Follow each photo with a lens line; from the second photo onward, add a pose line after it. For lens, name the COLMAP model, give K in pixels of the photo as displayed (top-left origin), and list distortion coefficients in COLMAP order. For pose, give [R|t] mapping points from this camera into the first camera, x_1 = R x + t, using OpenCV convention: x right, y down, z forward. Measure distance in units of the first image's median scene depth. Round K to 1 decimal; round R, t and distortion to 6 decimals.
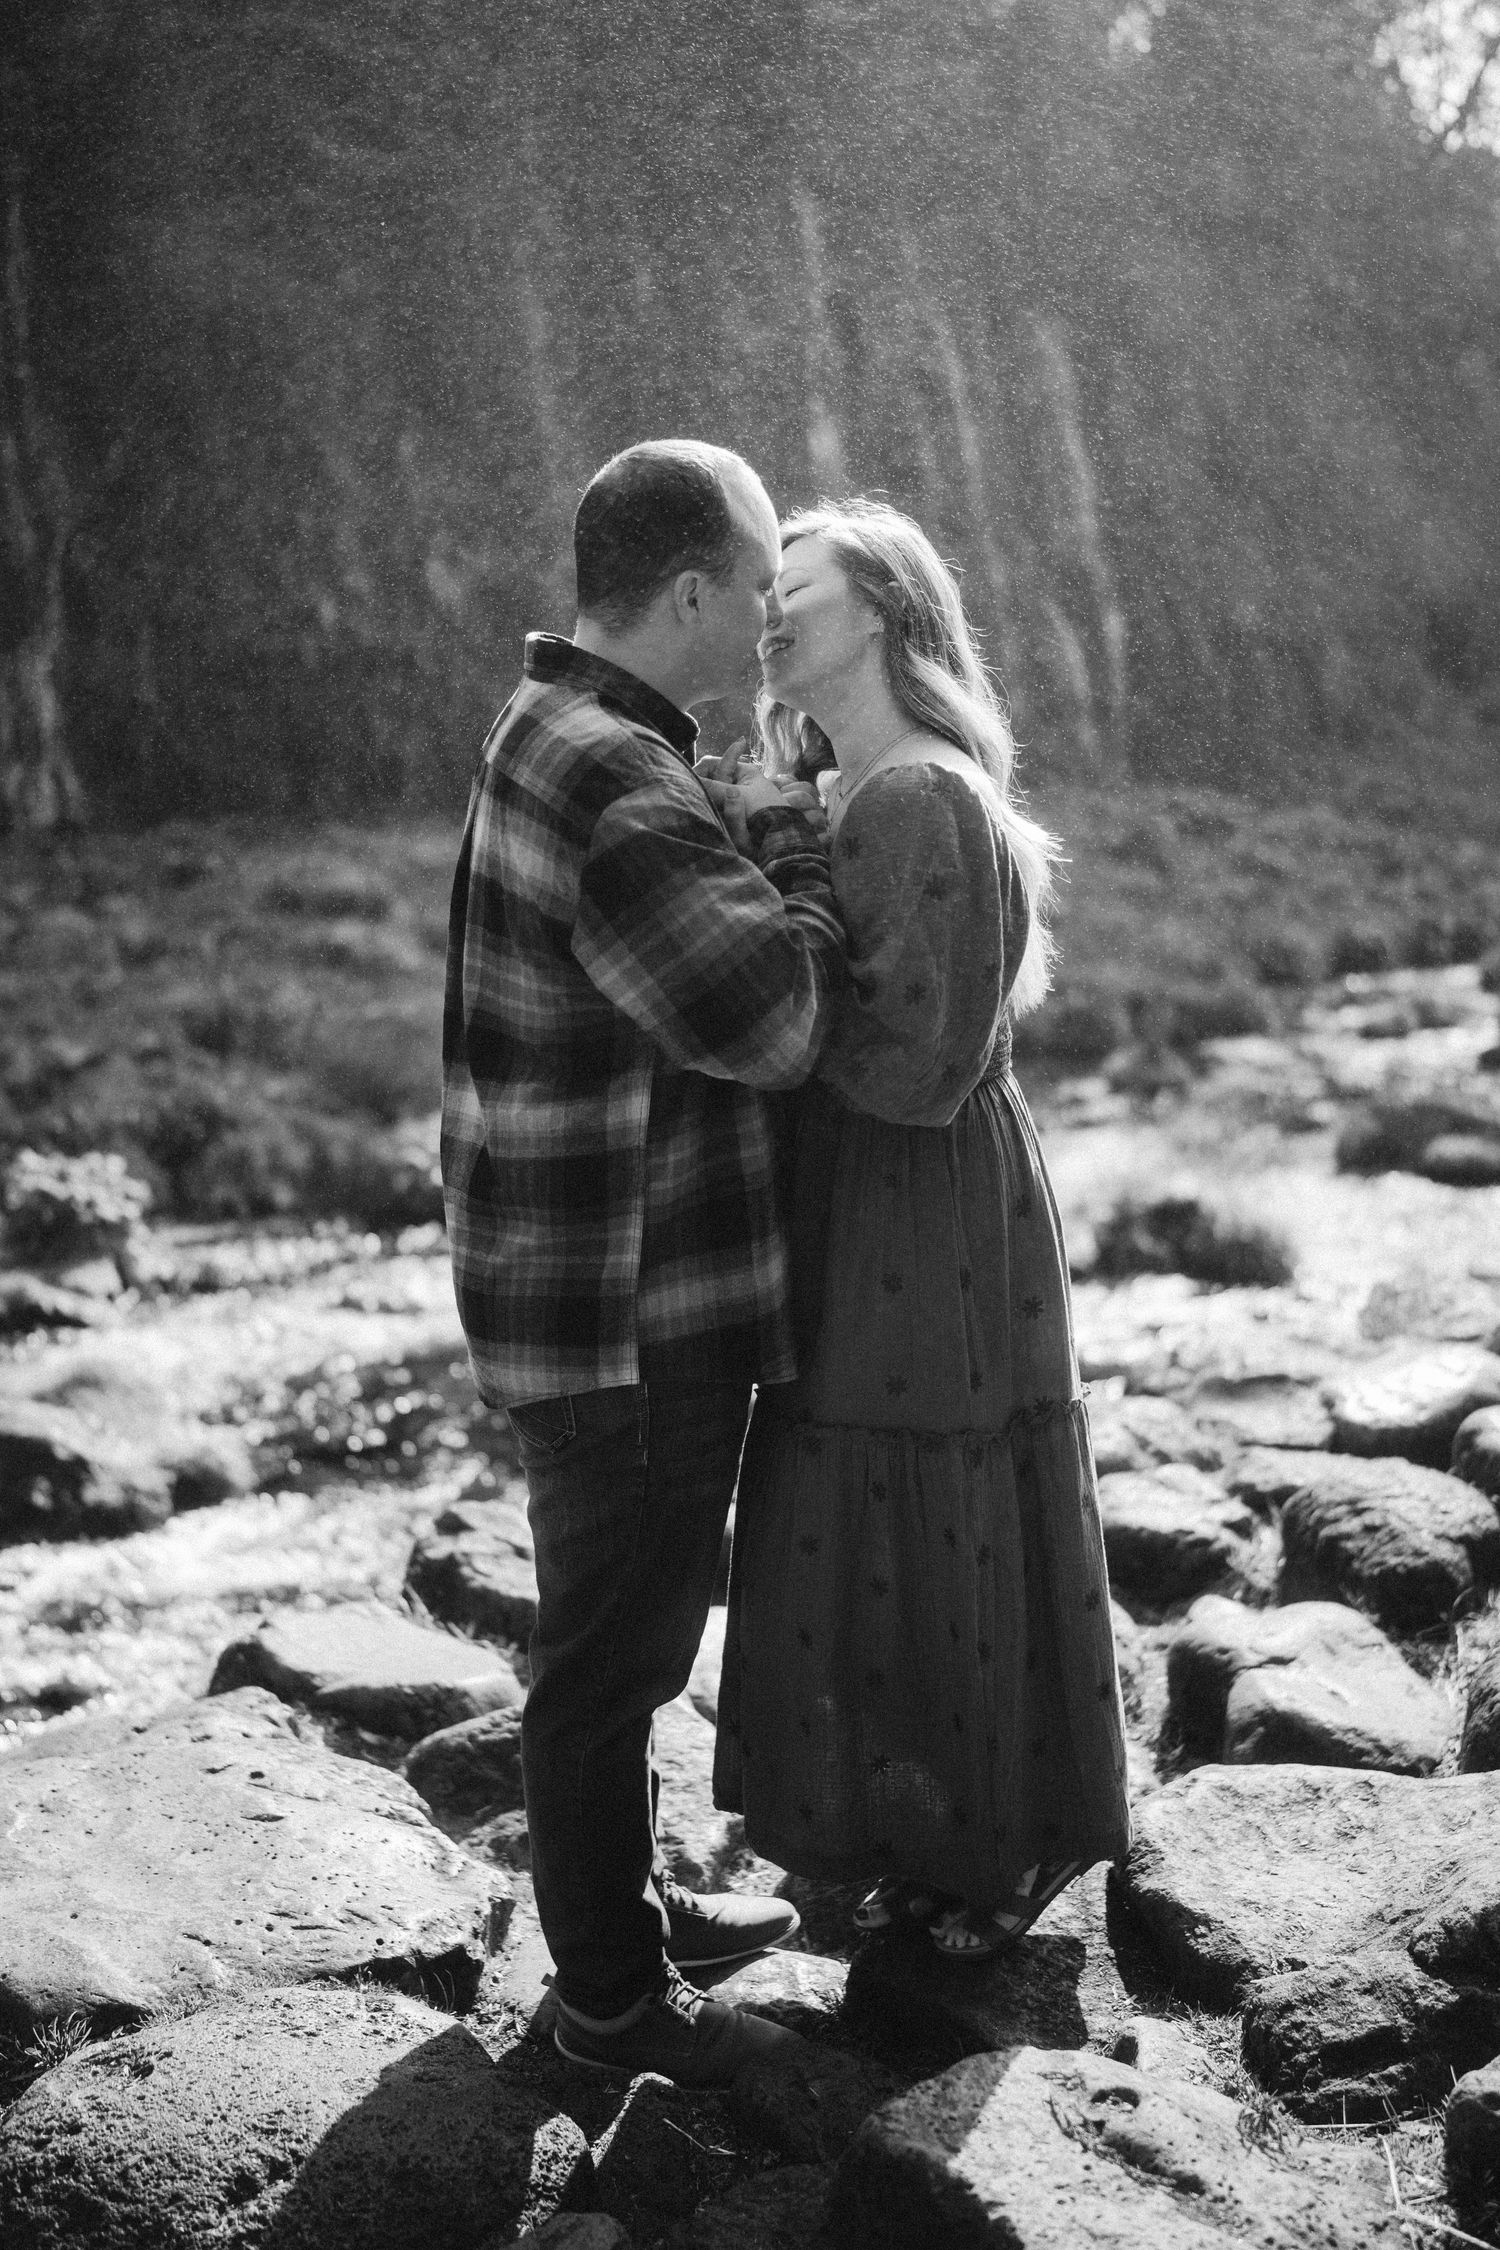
lens RADIAL K [[2153.9, 0, 746.7], [0, 2153.9, 1142.5], [0, 0, 1]] dist [-0.198328, 0.249447]
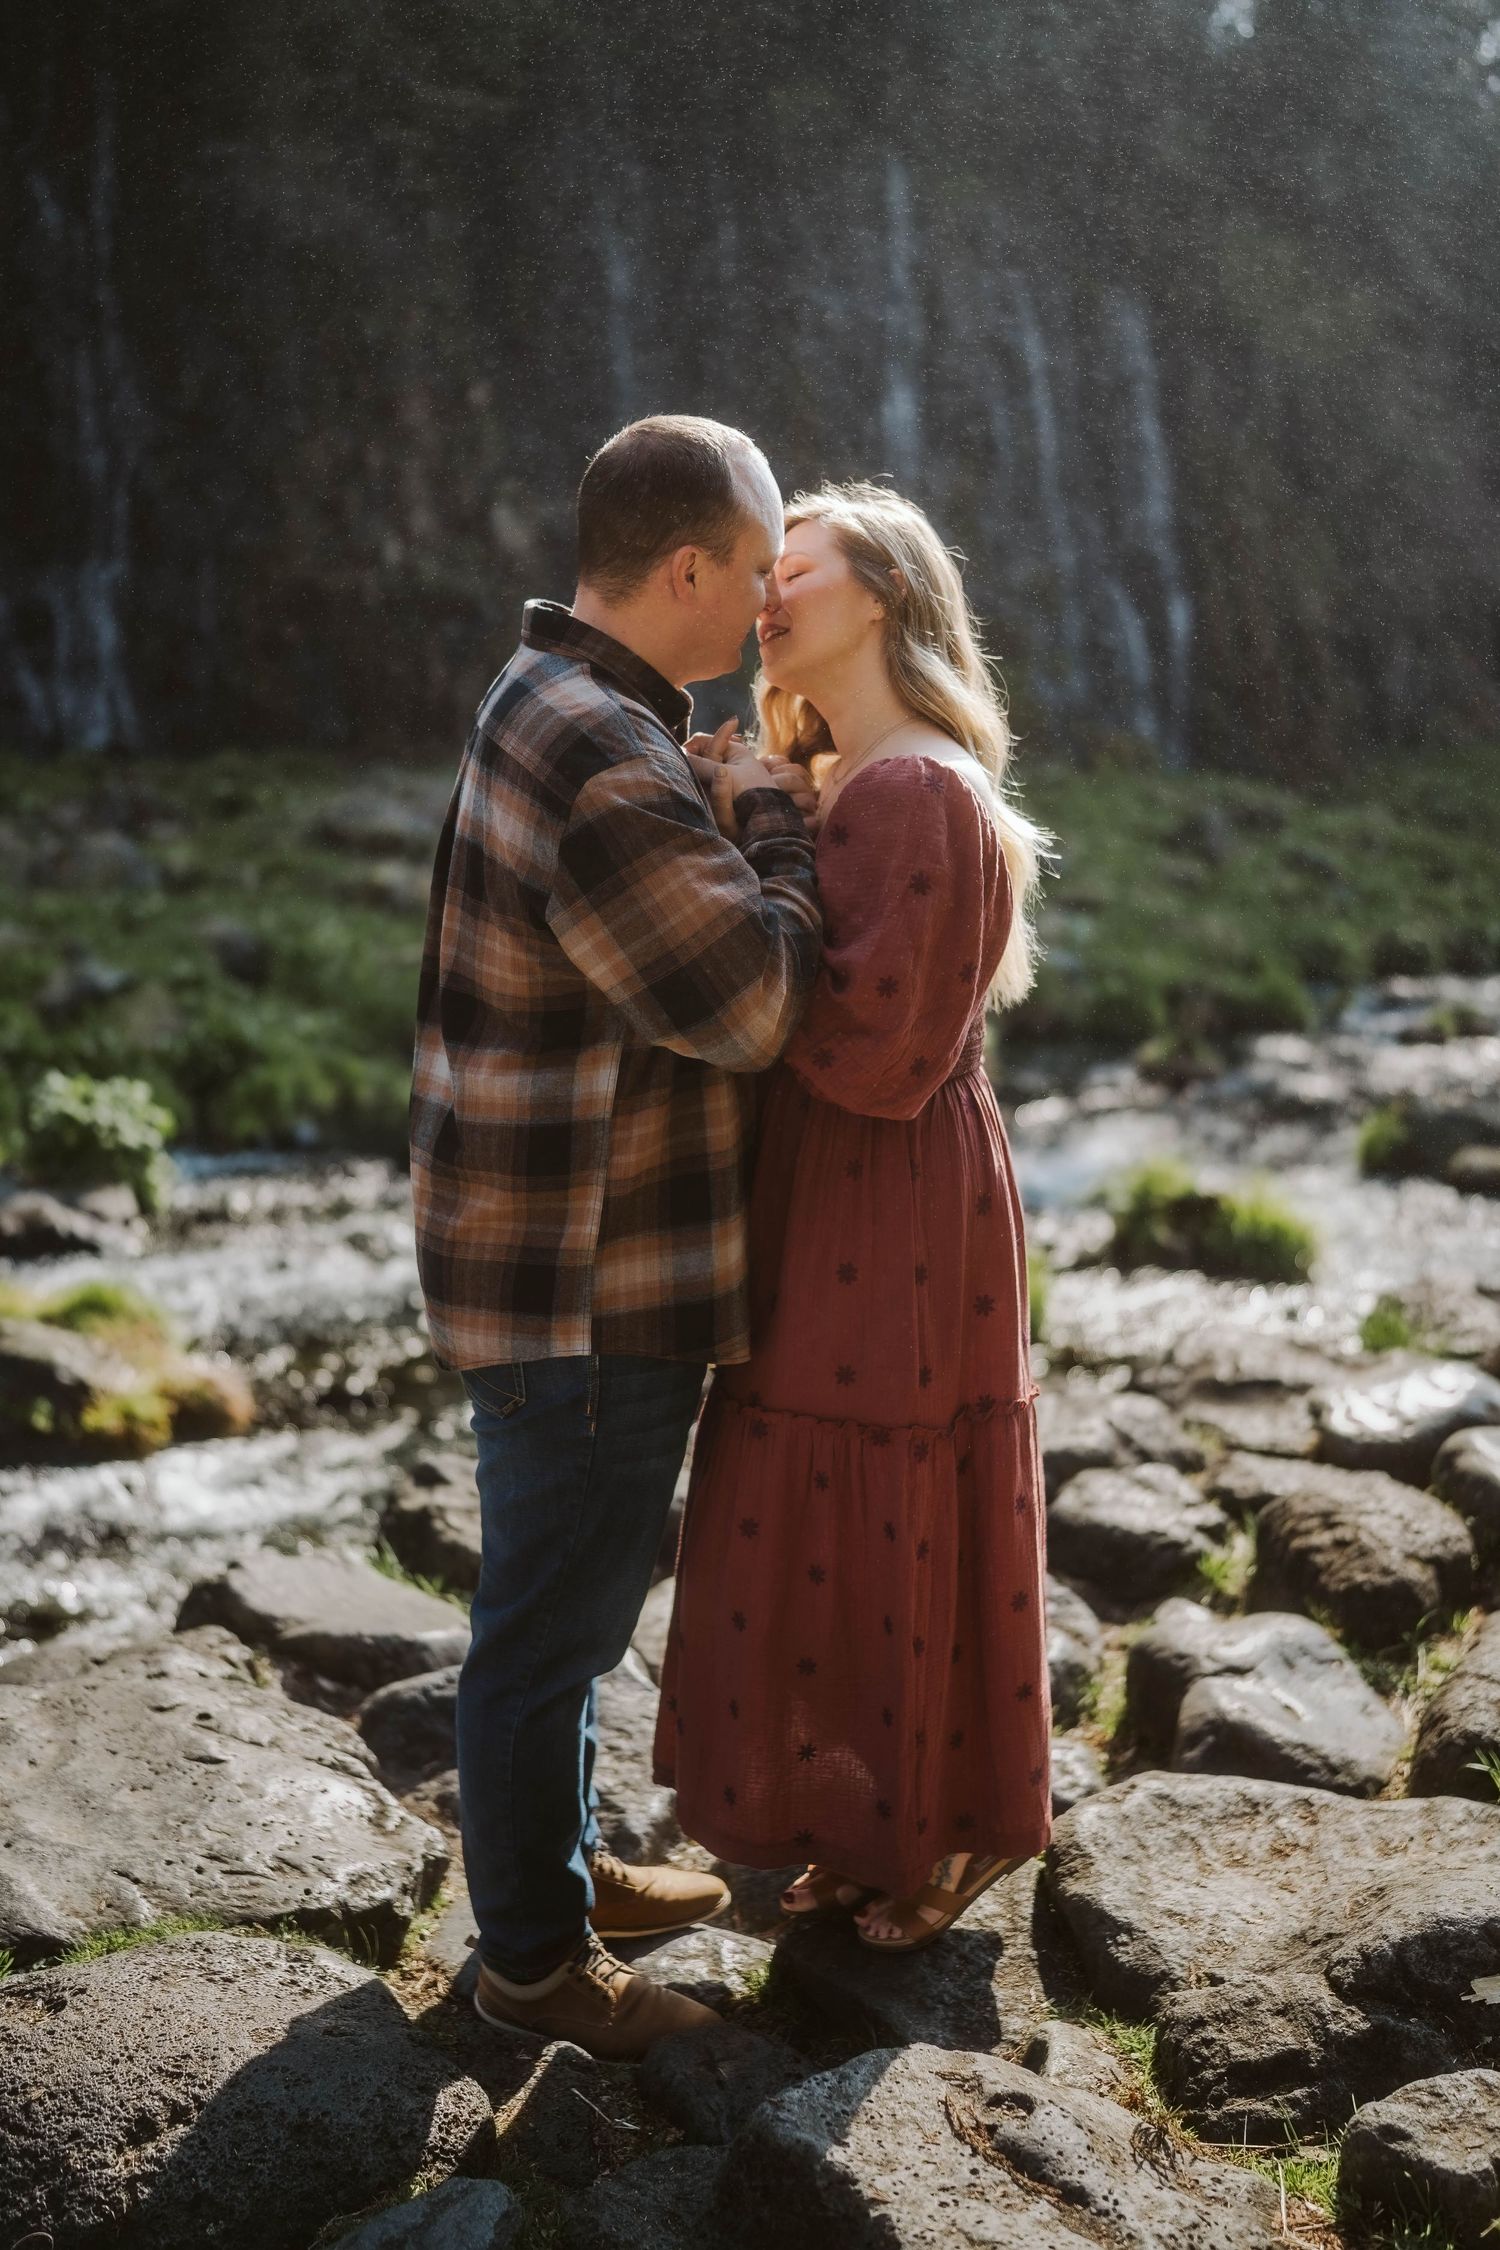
lens RADIAL K [[2155.3, 0, 746.9], [0, 2155.3, 1125.8], [0, 0, 1]] dist [-0.199356, 0.254426]
pose [[0.997883, 0.063208, -0.015329, 0.026144], [-0.063063, 0.997962, 0.009785, -0.007767], [0.015917, -0.008798, 0.999835, 0.001750]]
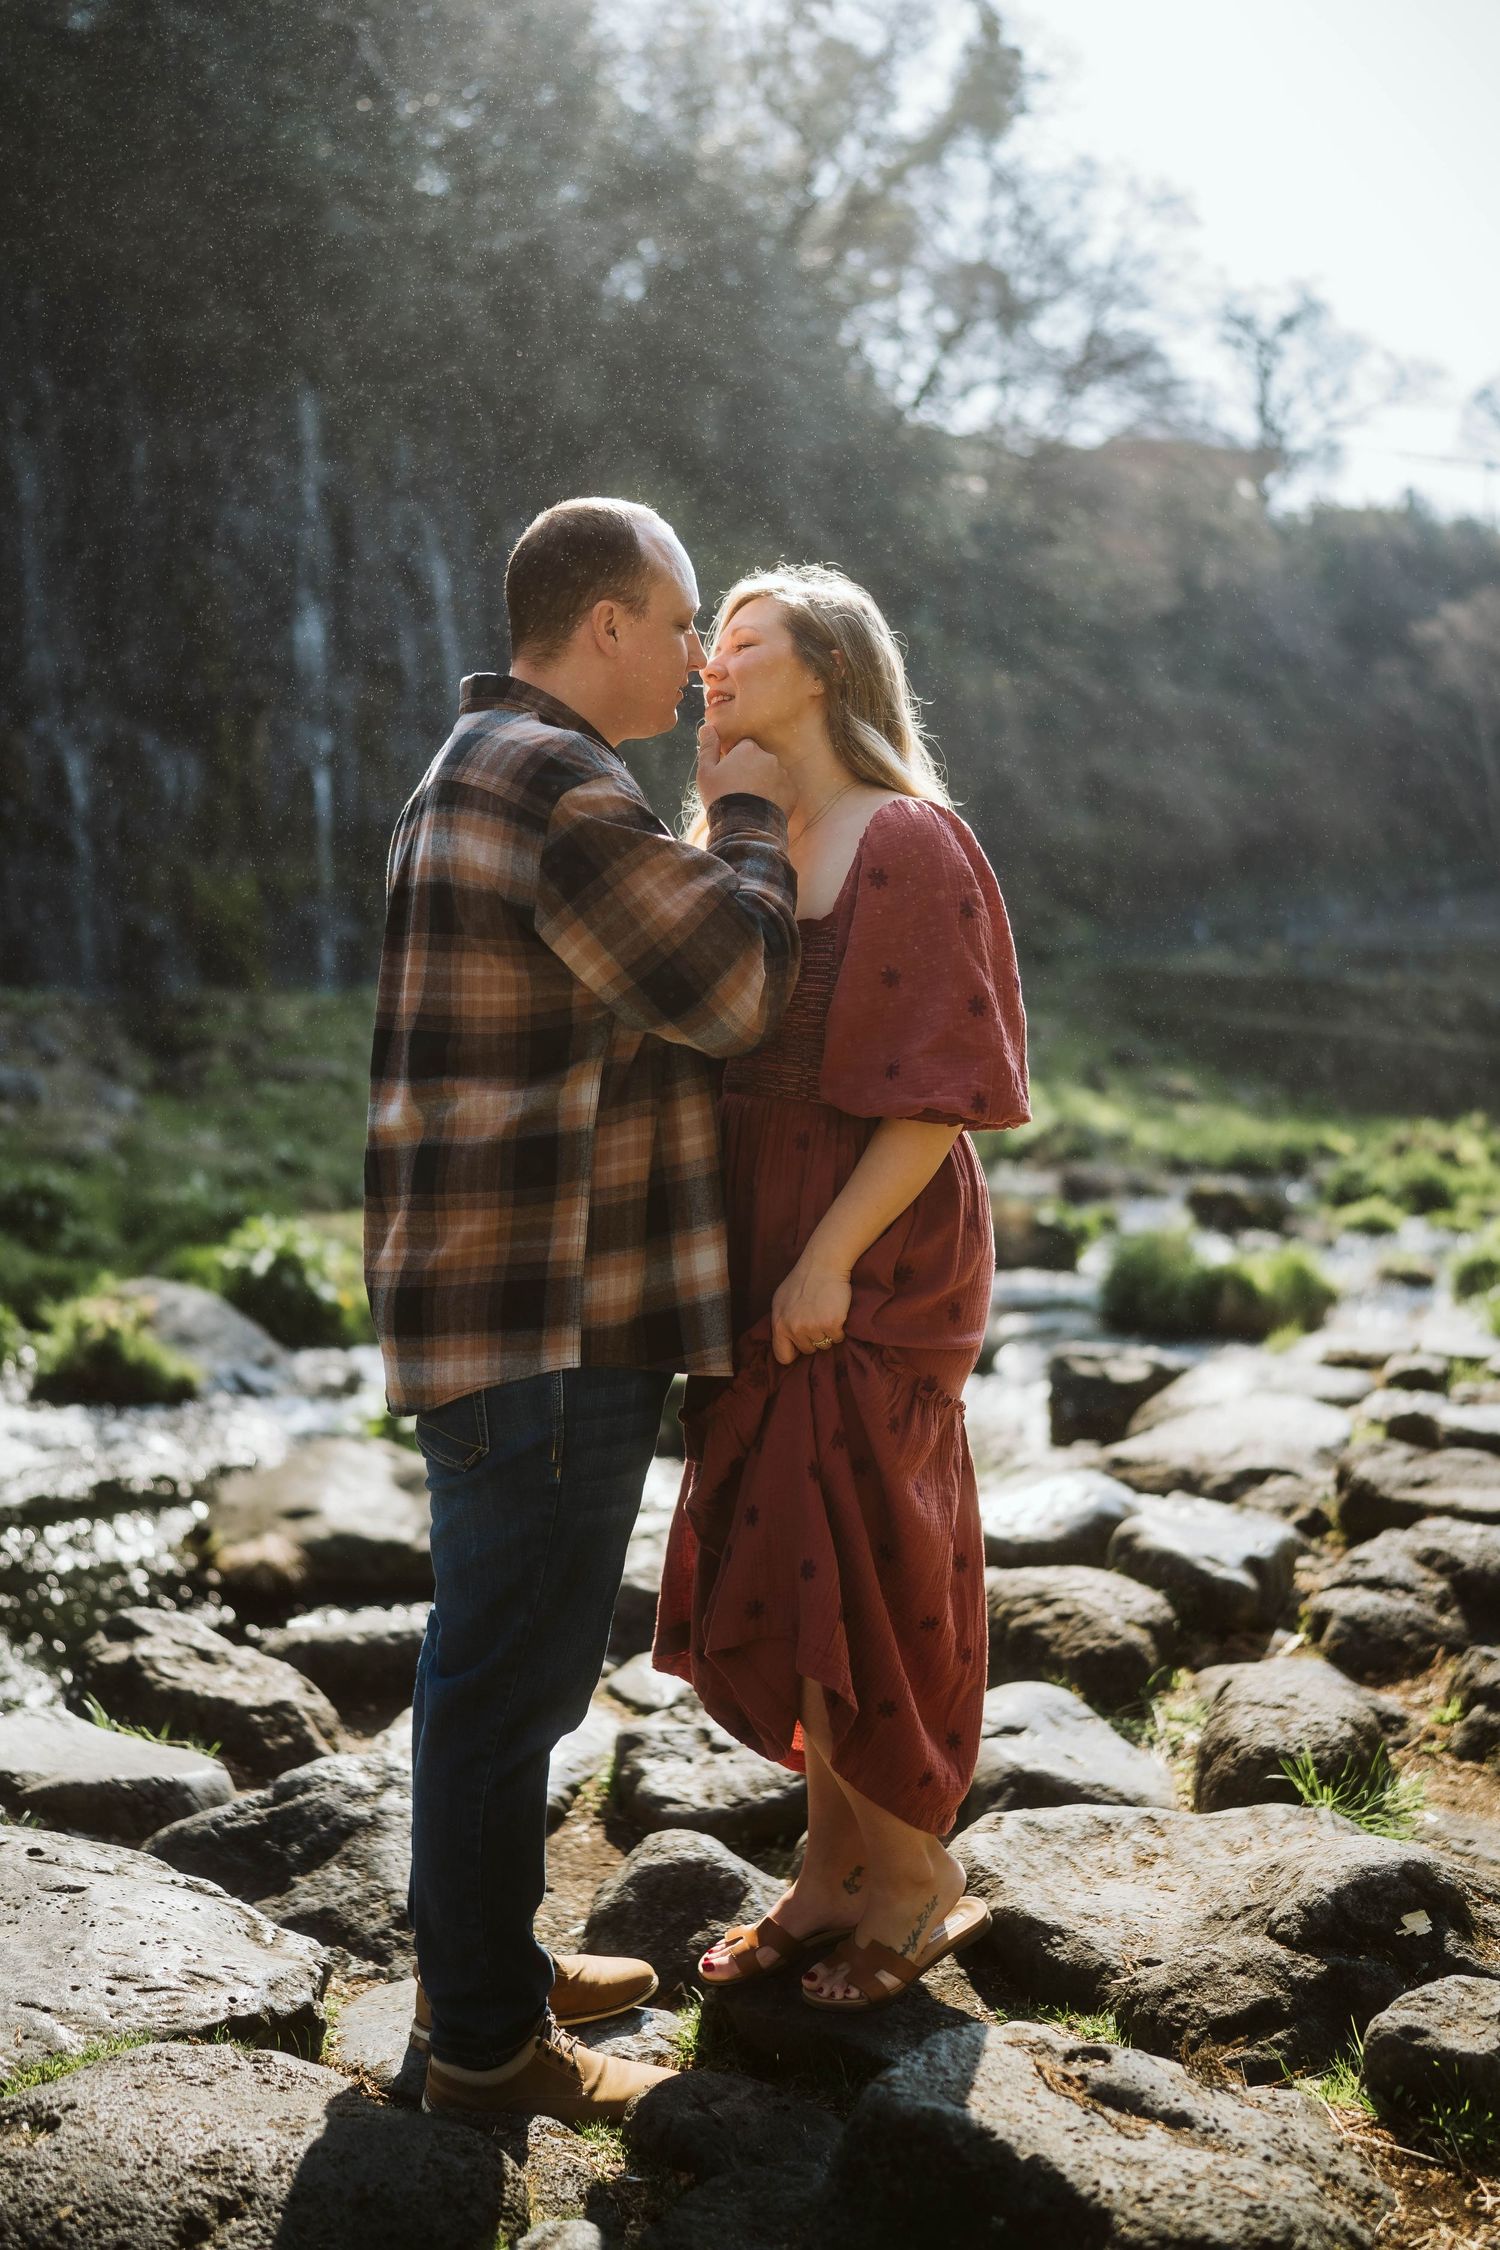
lens RADIAL K [[2150.4, 0, 746.0], [0, 2150.4, 1118.9], [0, 0, 1]] dist [-0.191184, 0.235324]
pose [[0.964274, 0.053998, 0.259344, -0.207222], [-0.026259, 0.993667, -0.109258, 0.075927], [-0.263601, 0.098544, 0.959585, -0.012010]]
